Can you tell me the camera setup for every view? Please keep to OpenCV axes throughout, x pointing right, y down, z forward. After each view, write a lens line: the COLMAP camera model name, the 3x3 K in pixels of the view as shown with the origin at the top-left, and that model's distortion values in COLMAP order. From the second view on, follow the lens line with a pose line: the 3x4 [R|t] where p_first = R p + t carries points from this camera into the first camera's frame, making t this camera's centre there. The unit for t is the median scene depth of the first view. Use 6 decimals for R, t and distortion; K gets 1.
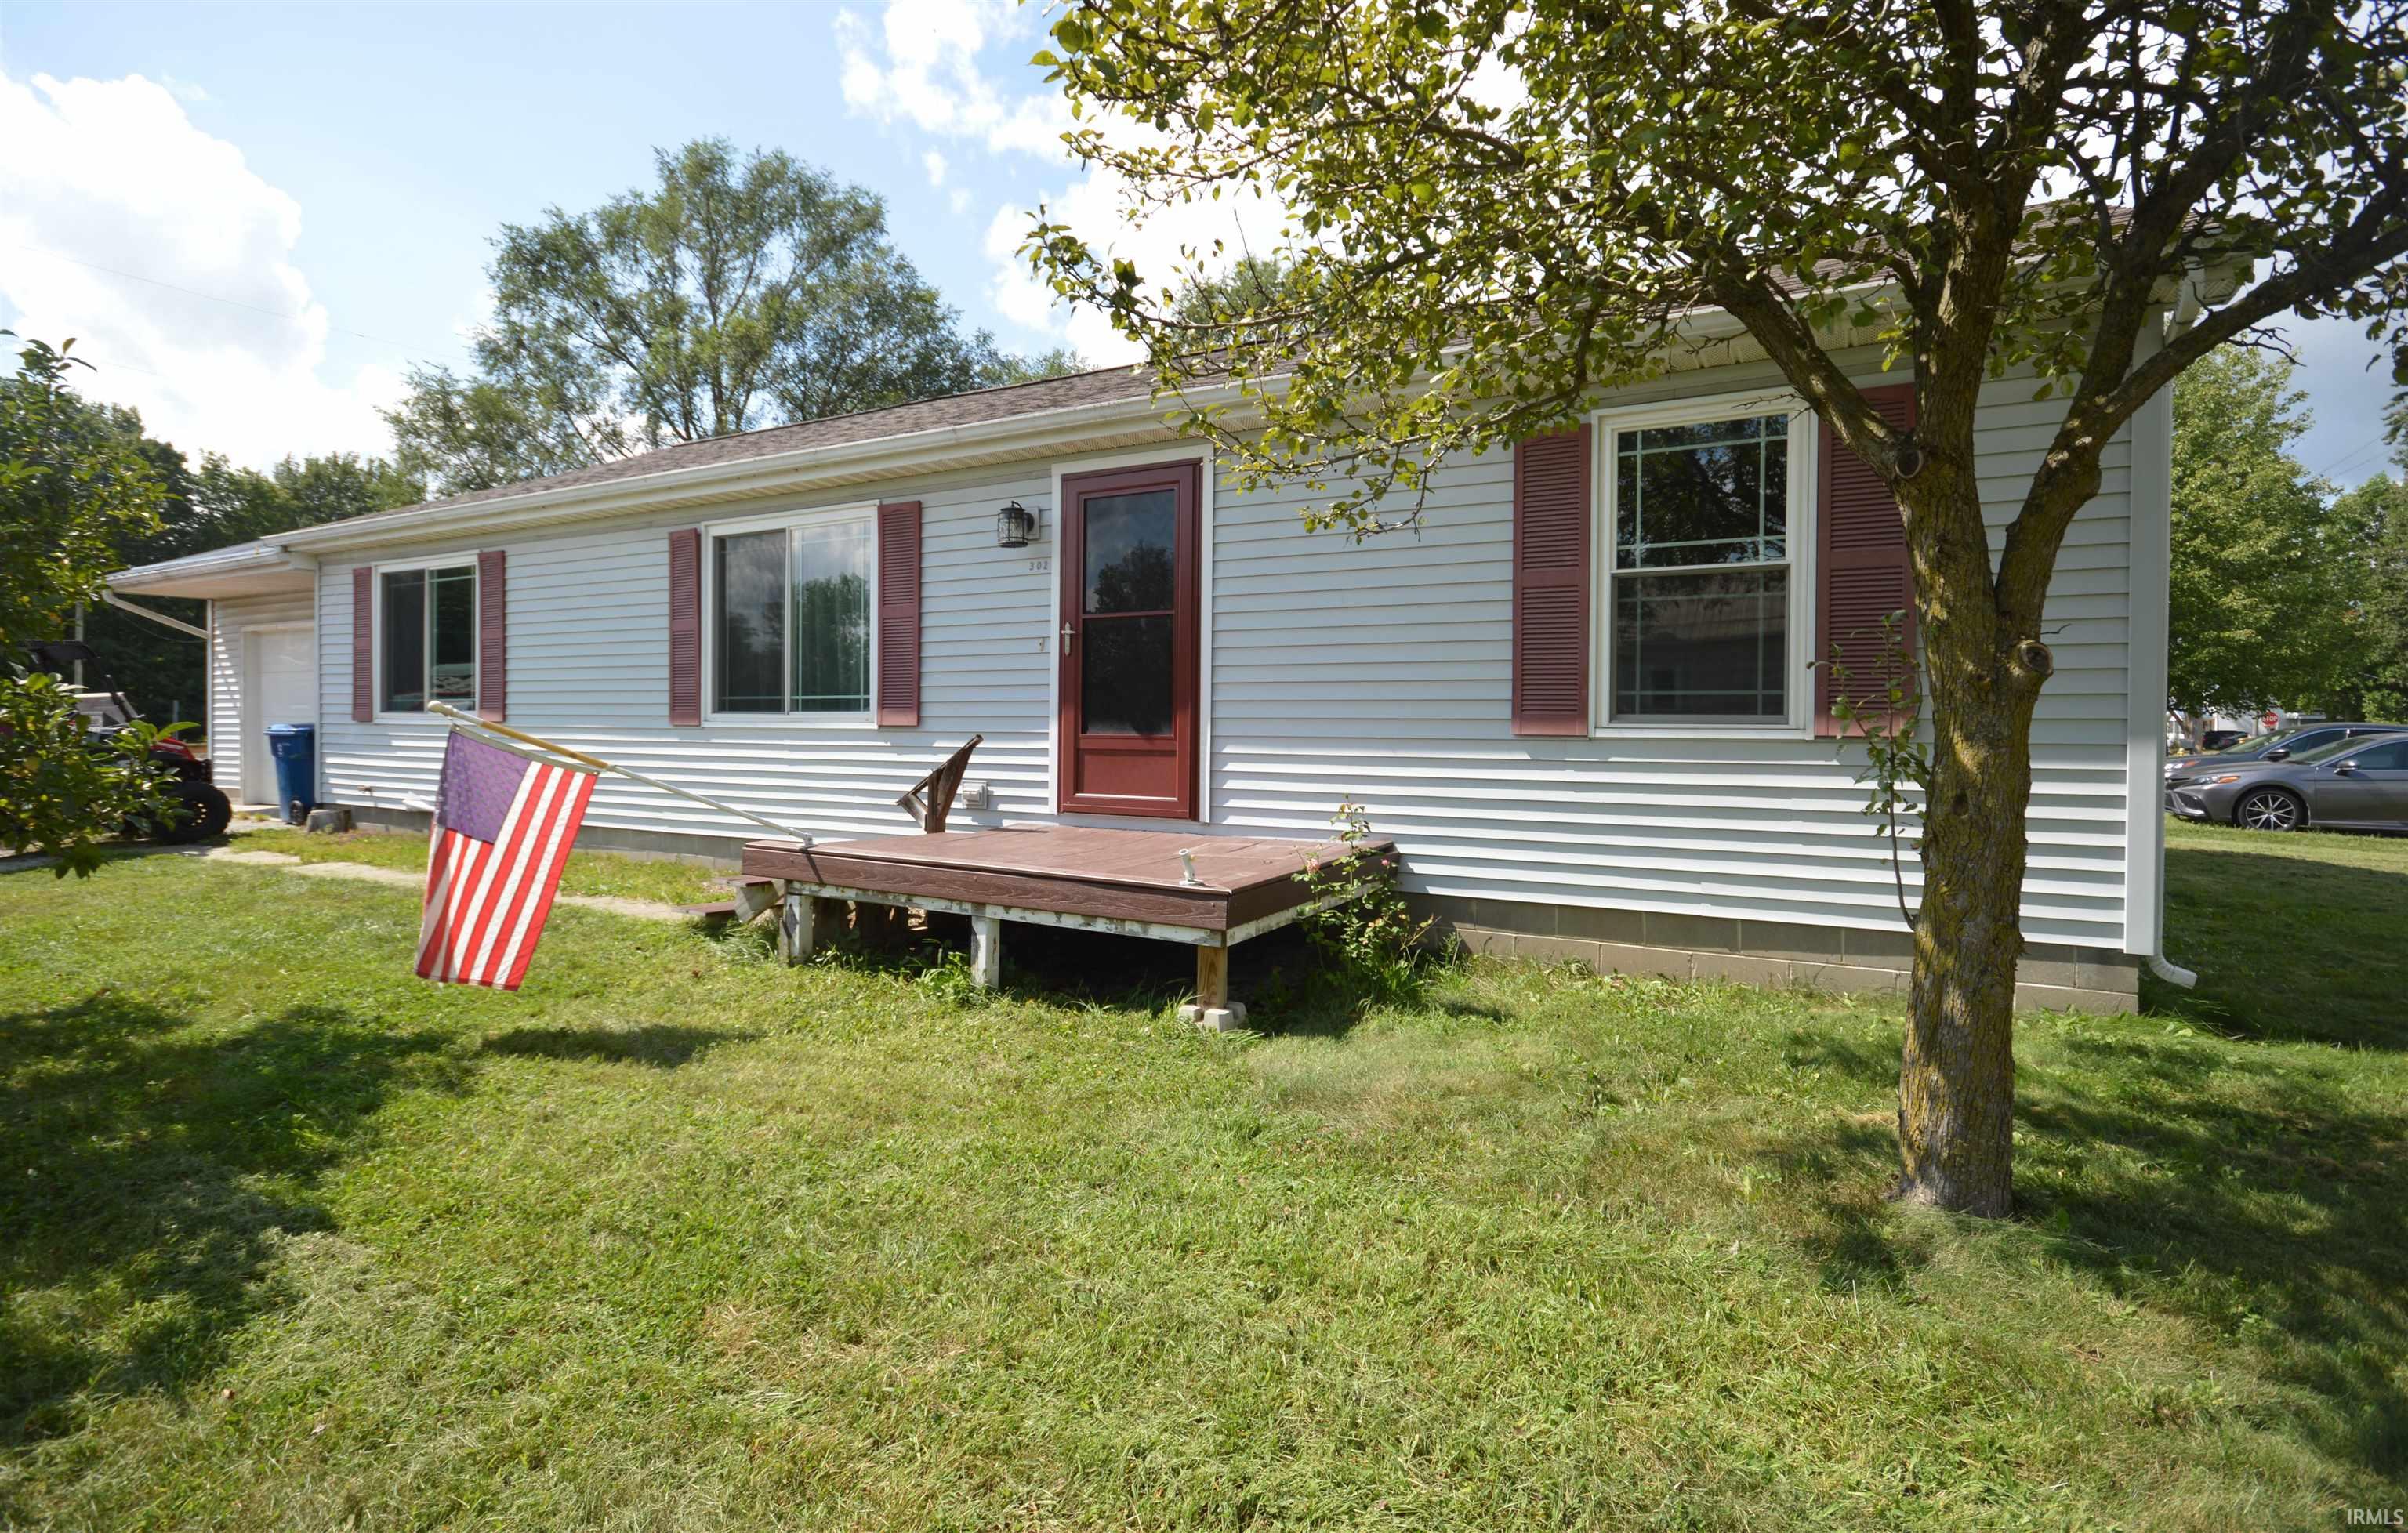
lens RADIAL K [[1114.8, 0, 1195.1], [0, 1114.8, 761.4], [0, 0, 1]] dist [0.001992, -0.000008]
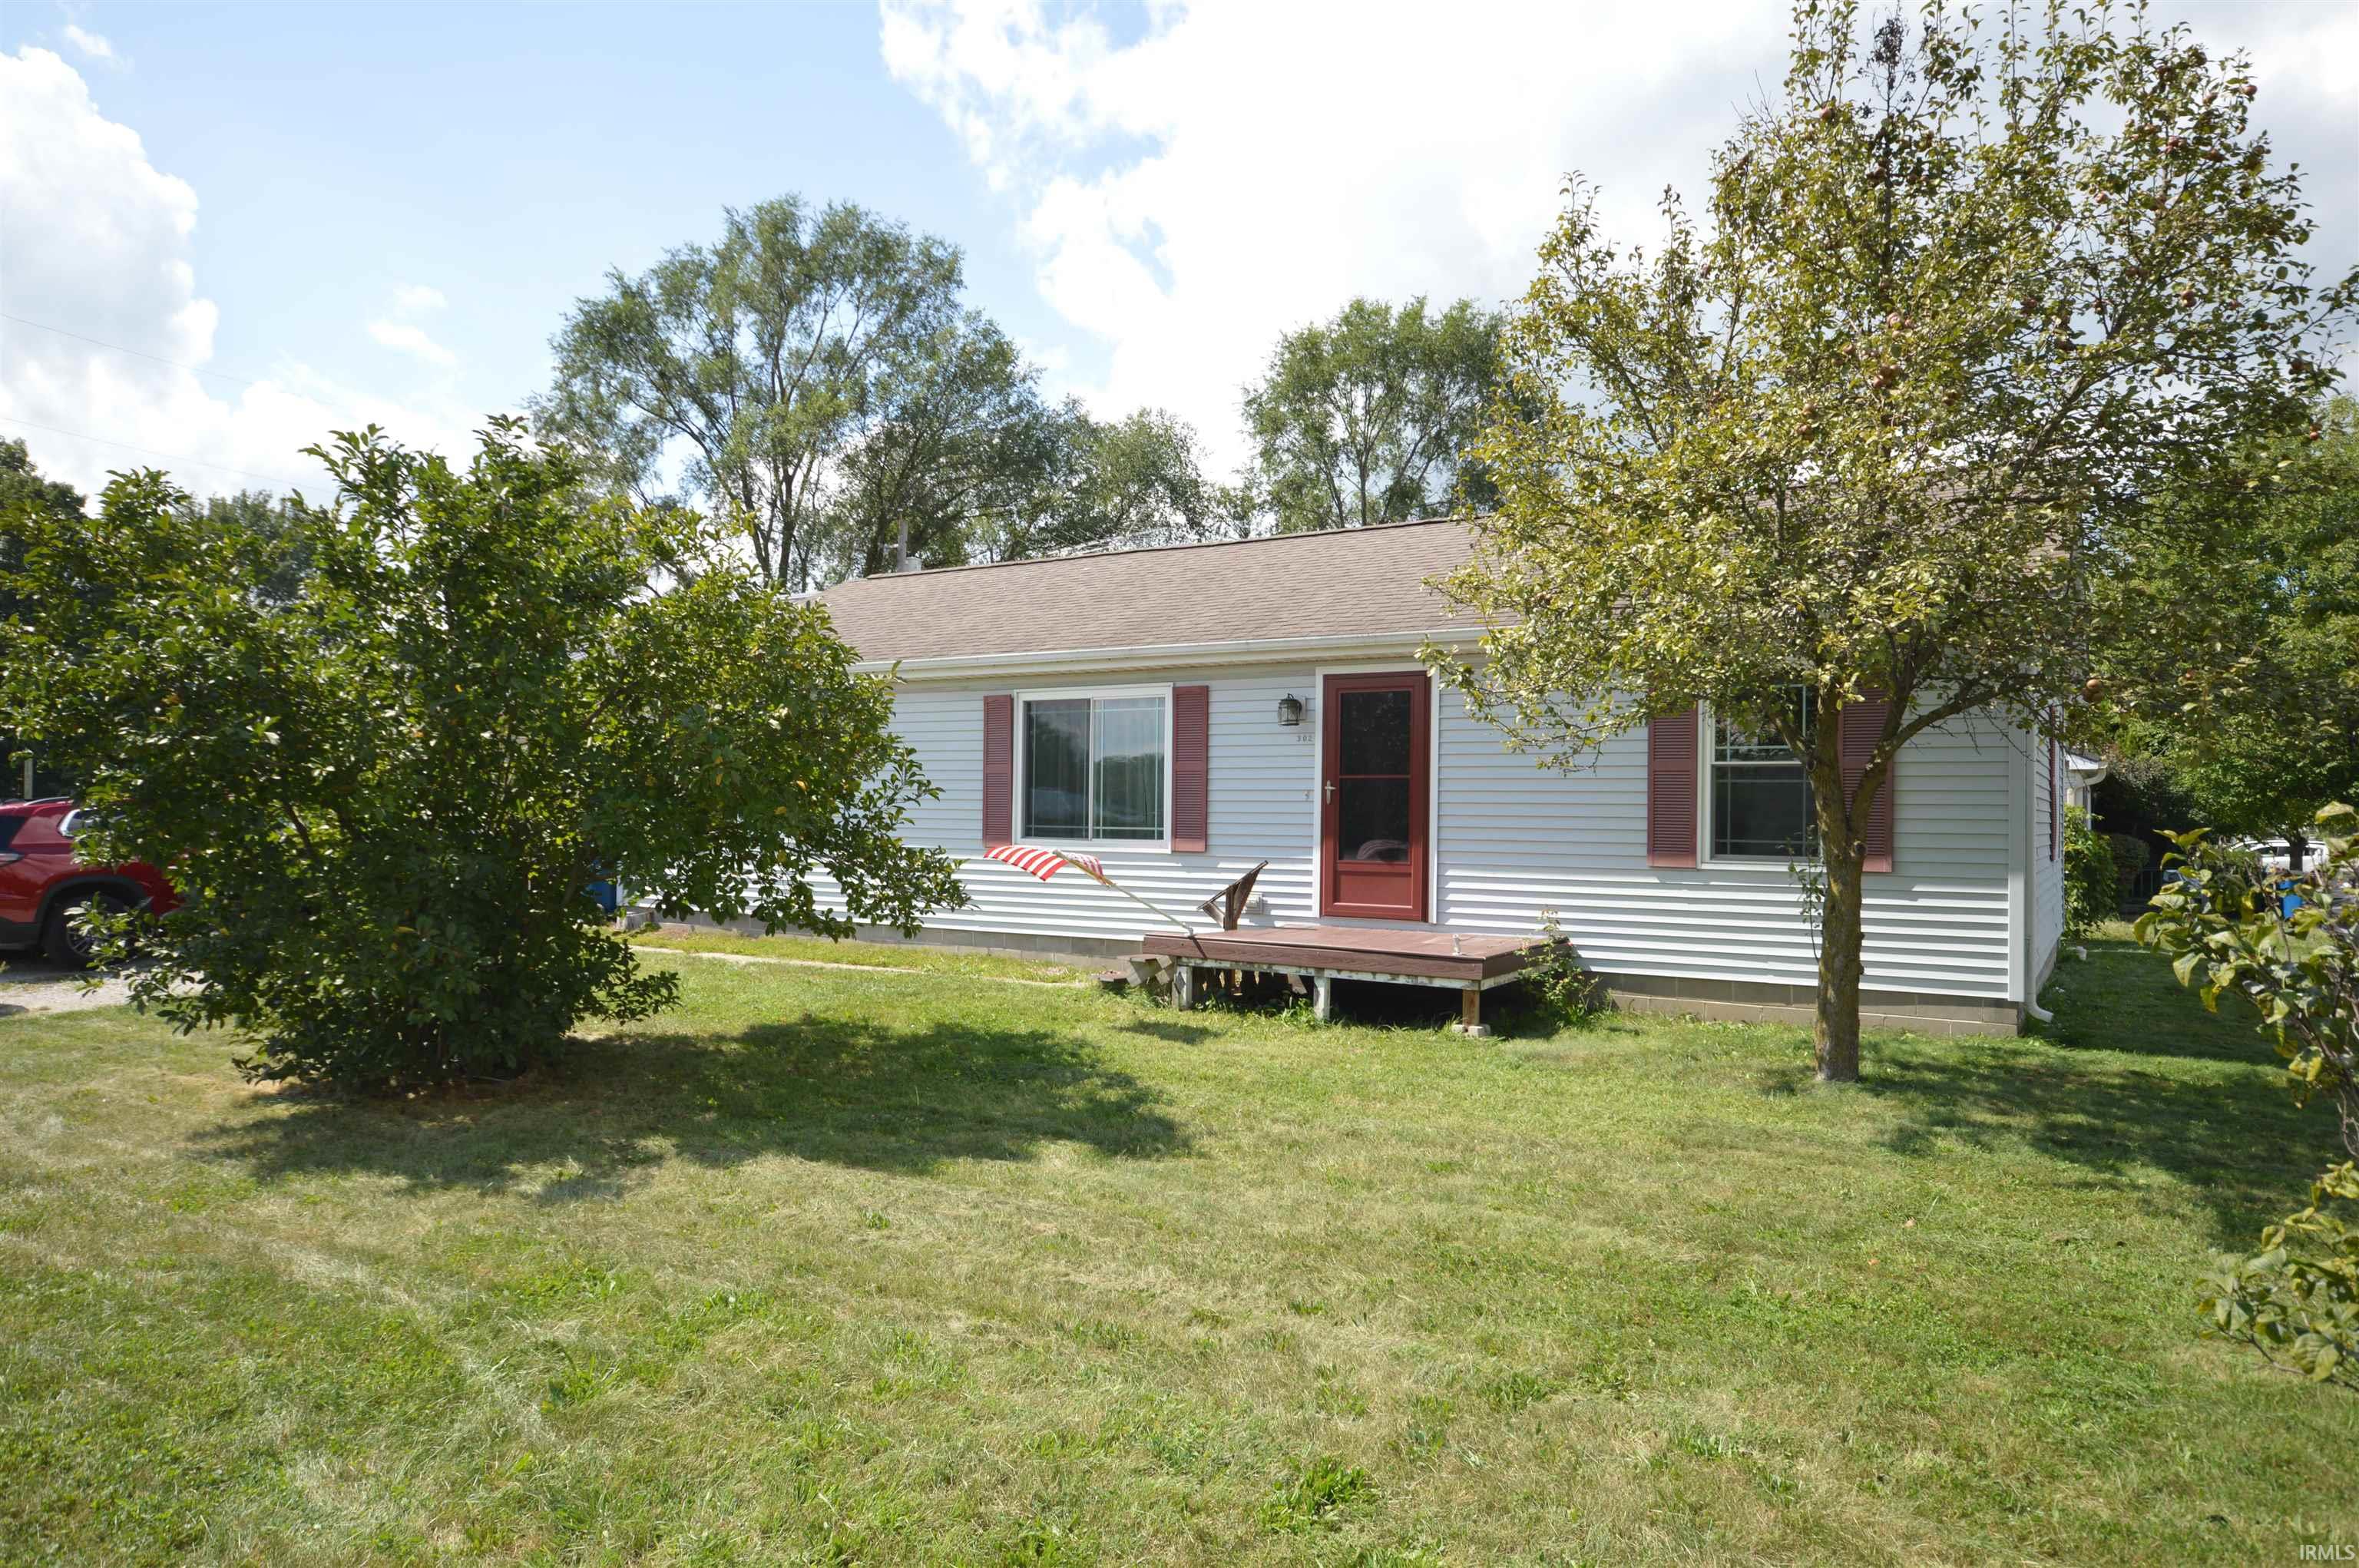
lens RADIAL K [[1399.5, 0, 1196.7], [0, 1399.5, 827.9], [0, 0, 1]] dist [-0.007136, 0.001302]
pose [[0.999003, 0.005719, -0.044273, -0.199110], [-0.006861, 0.999647, -0.025677, -0.018333], [0.044110, 0.025955, 0.998689, -0.756875]]
